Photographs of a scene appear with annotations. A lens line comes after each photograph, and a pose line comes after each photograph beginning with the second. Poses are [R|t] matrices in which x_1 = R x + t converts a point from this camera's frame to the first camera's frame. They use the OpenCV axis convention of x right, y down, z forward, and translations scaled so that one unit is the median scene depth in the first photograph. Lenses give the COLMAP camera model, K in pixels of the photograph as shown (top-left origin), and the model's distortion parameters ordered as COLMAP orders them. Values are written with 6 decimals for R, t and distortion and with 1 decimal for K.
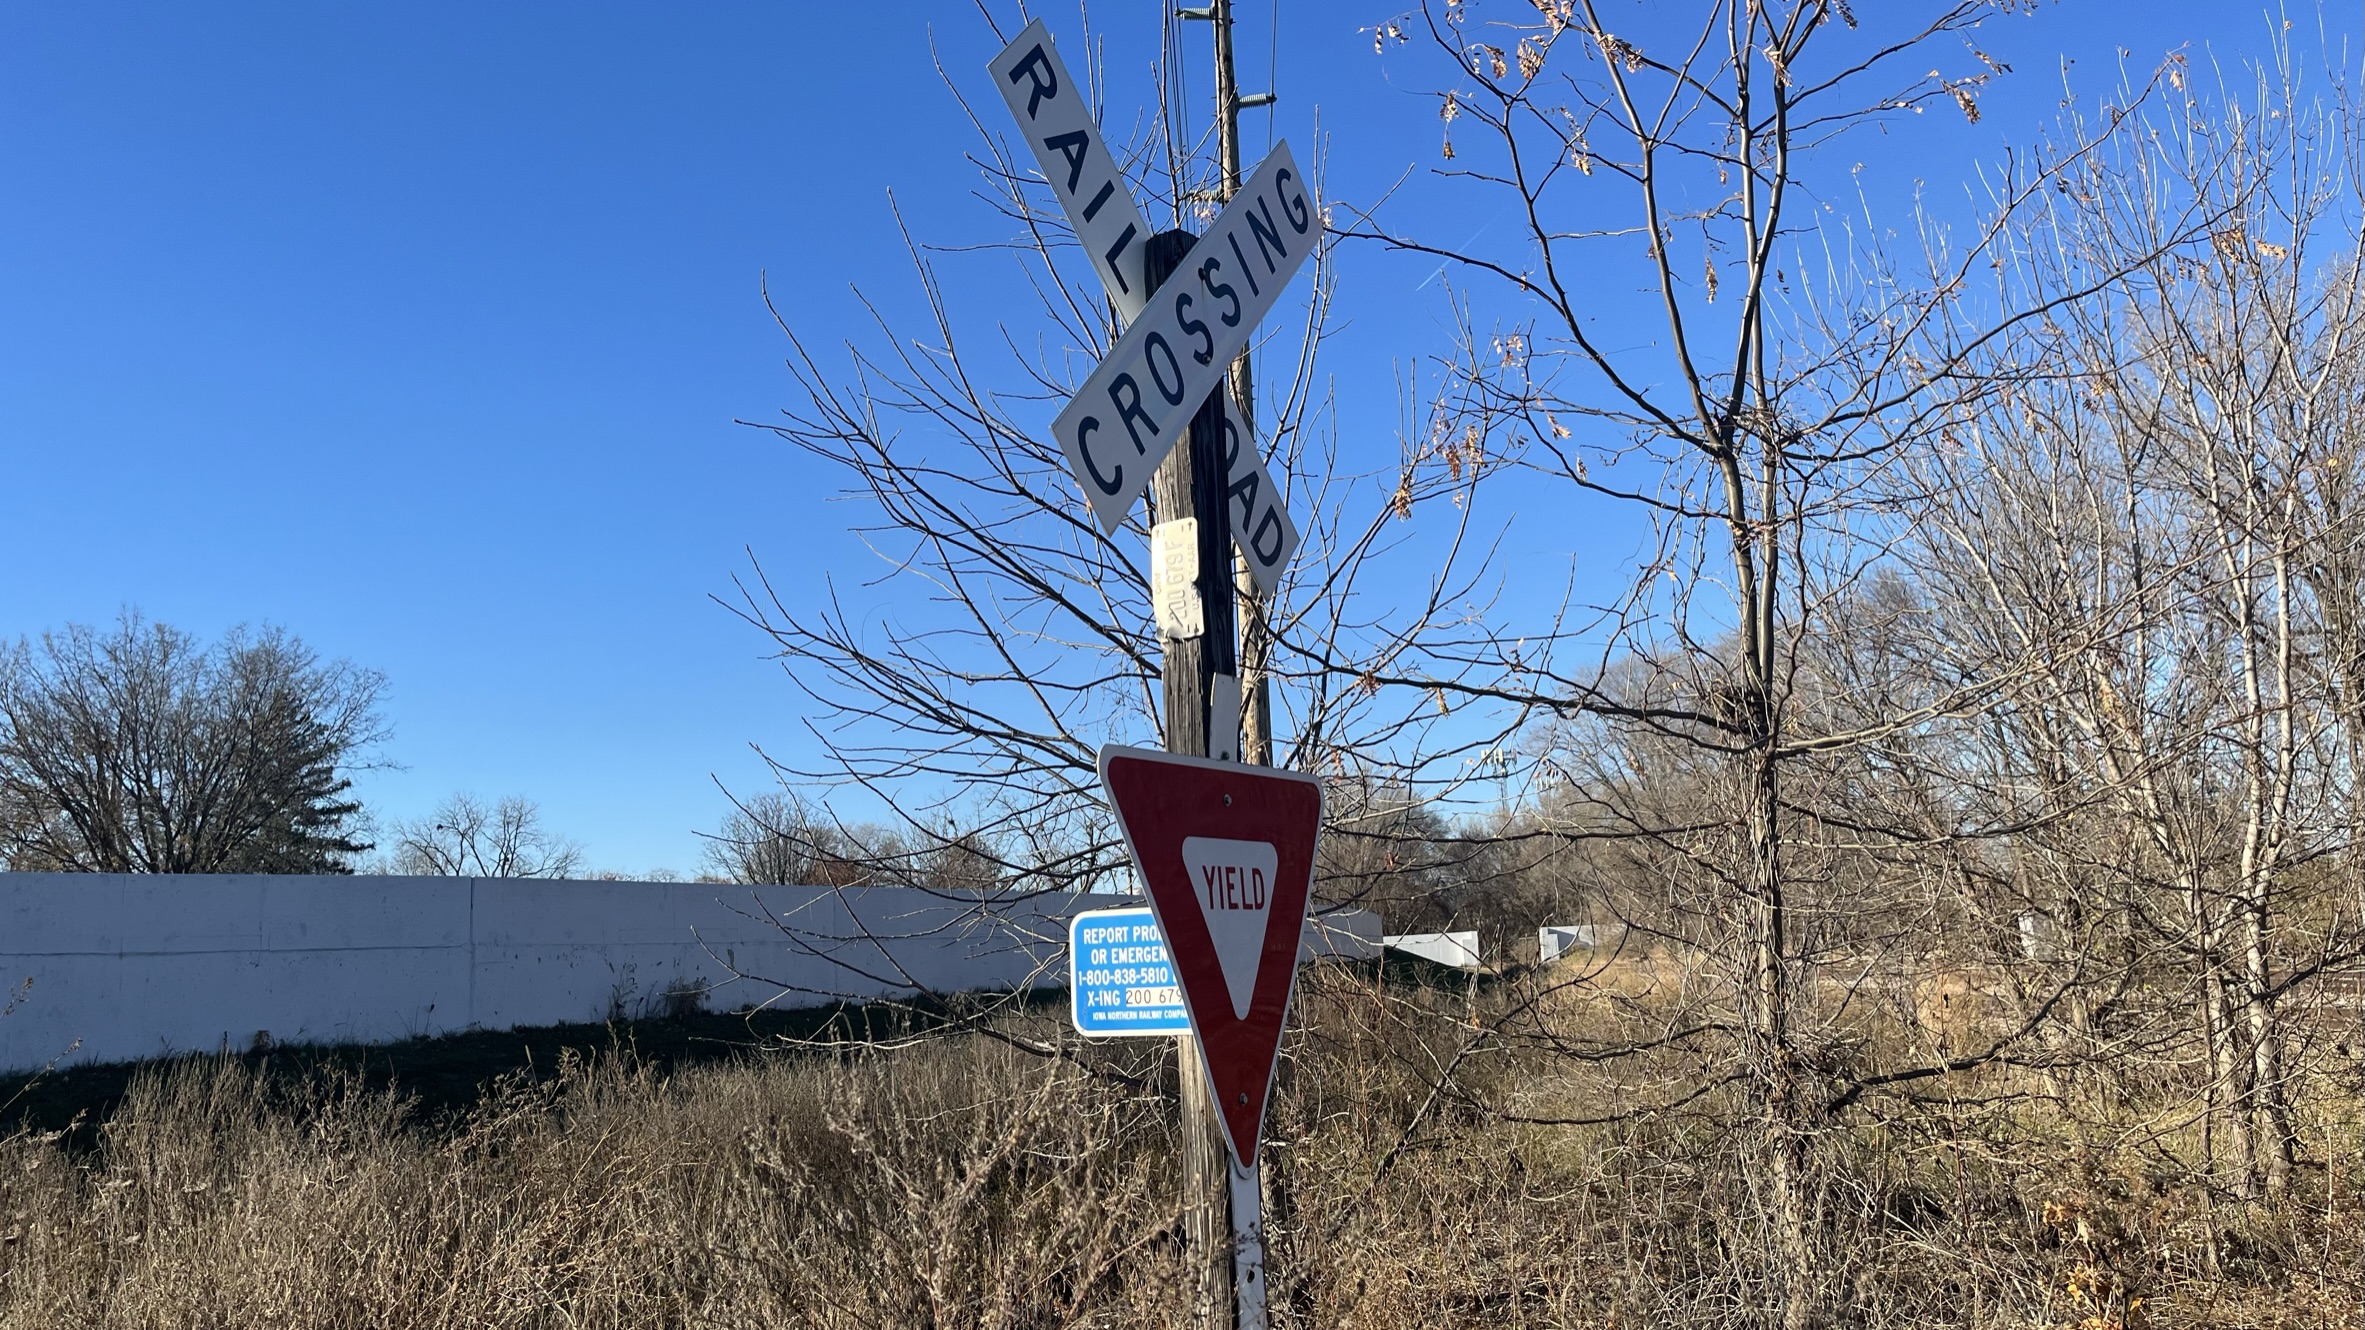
lens RADIAL K [[1770.1, 0, 1193.9], [0, 1770.1, 640.3], [0, 0, 1]] dist [0.088227, -0.129299]
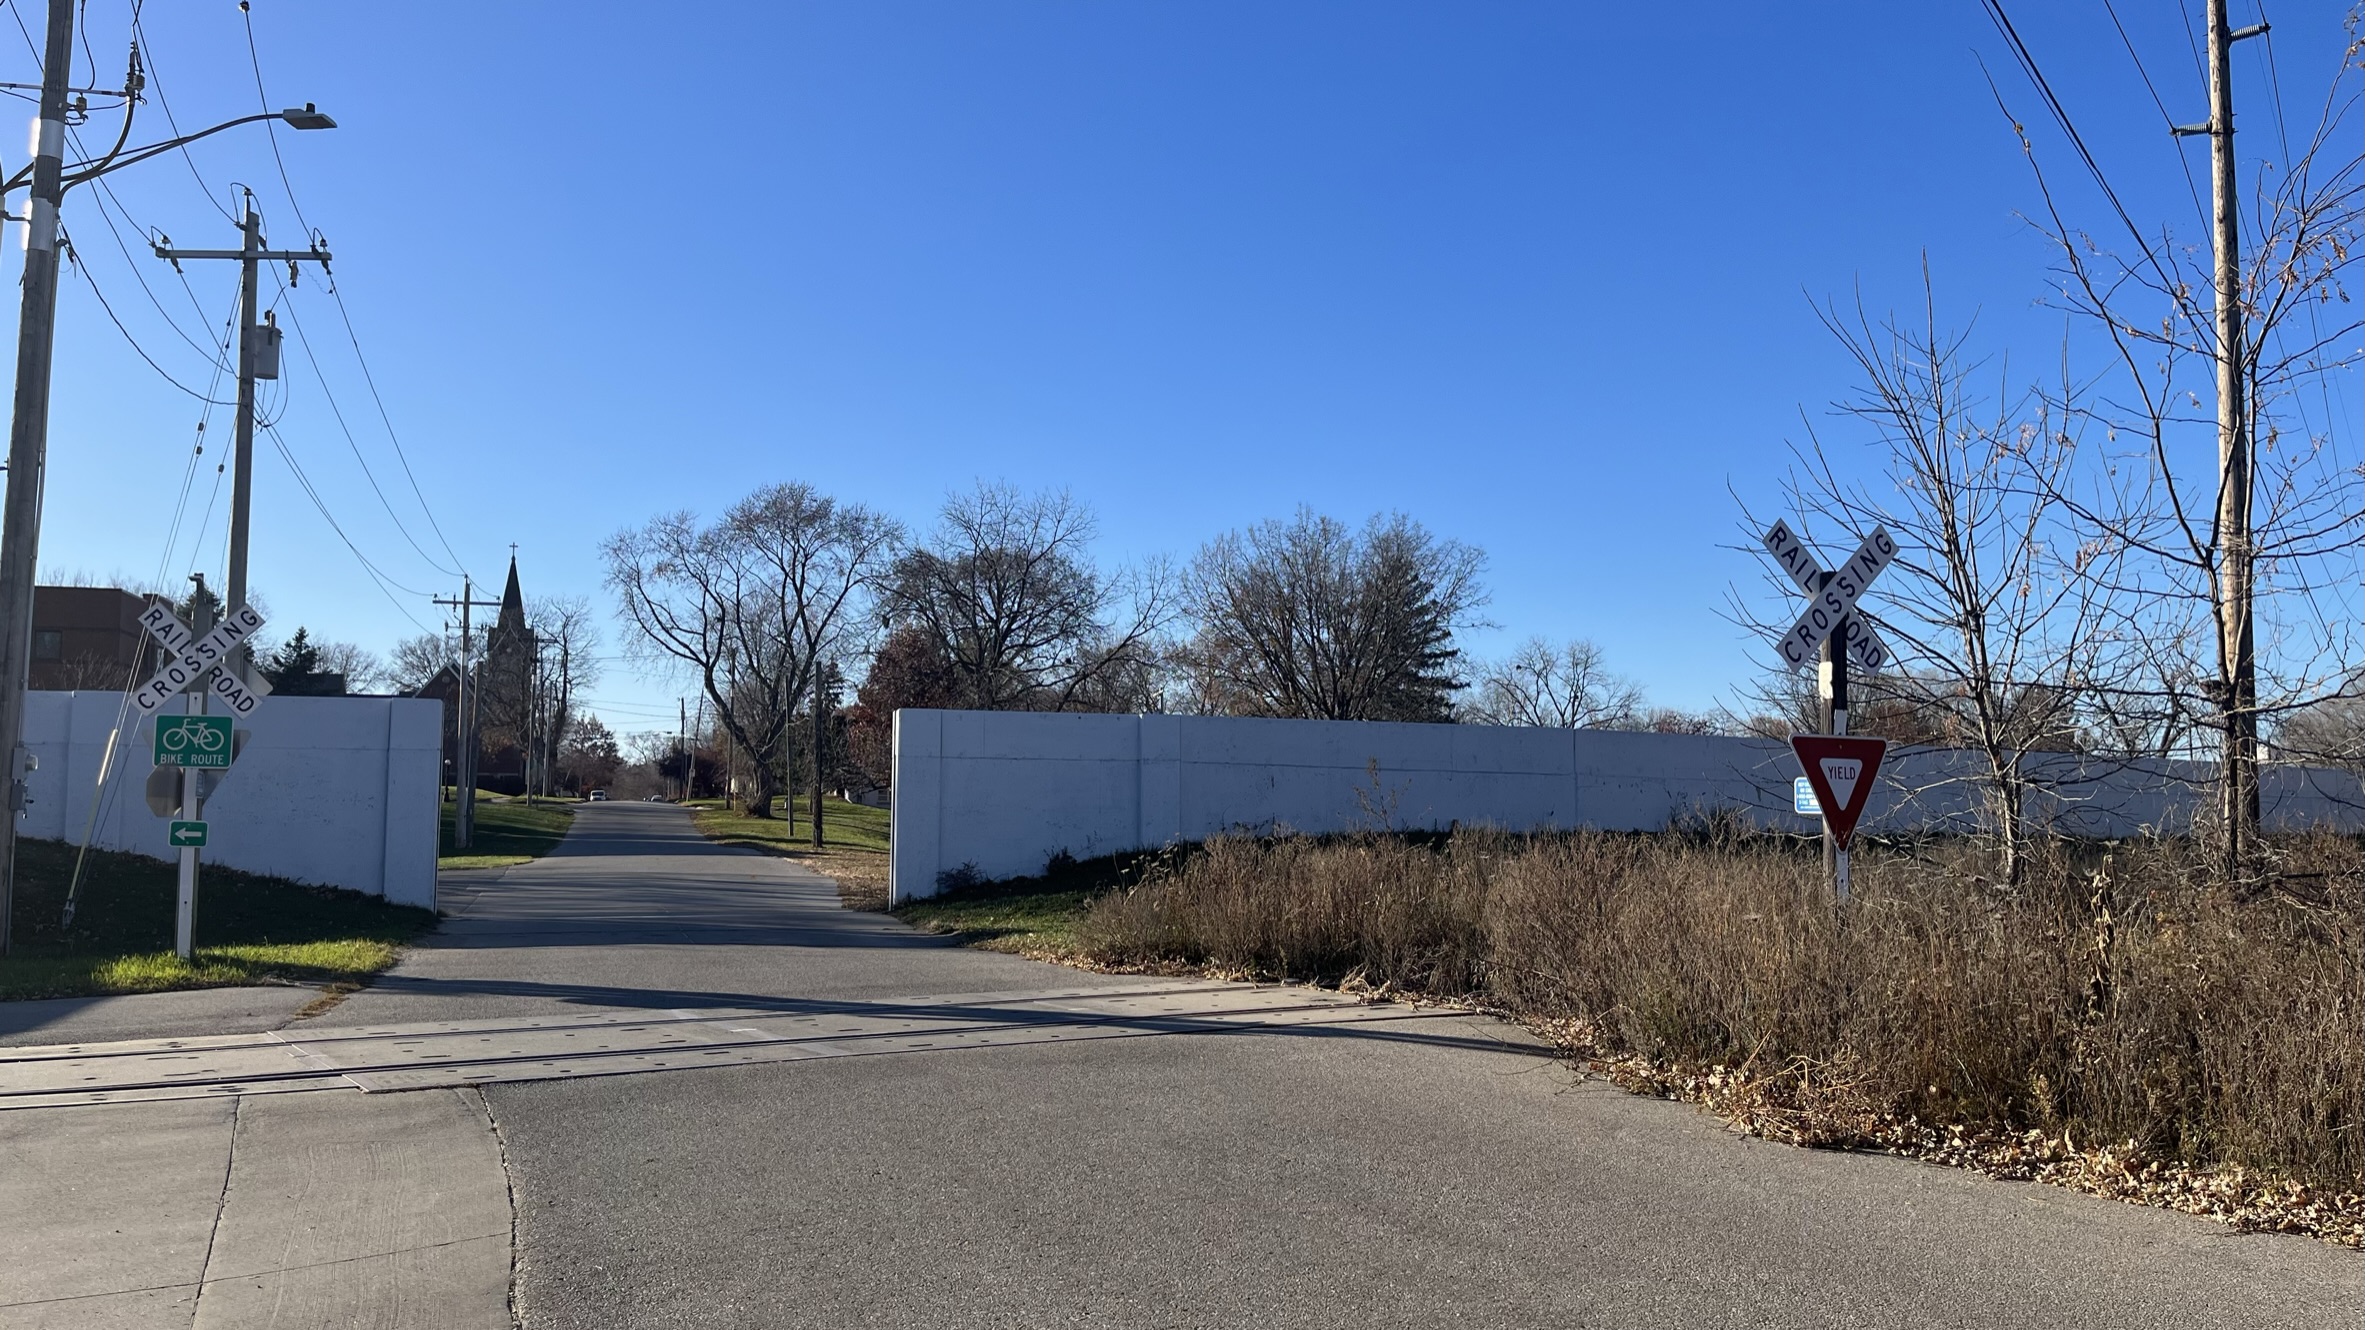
lens RADIAL K [[1772.0, 0, 1169.4], [0, 1772.0, 652.3], [0, 0, 1]] dist [0.095096, -0.135554]
pose [[0.832148, 0.008872, -0.554483, 0.097830], [0.044674, 0.995550, 0.082975, -0.049797], [0.552751, -0.093819, 0.828048, -0.290978]]
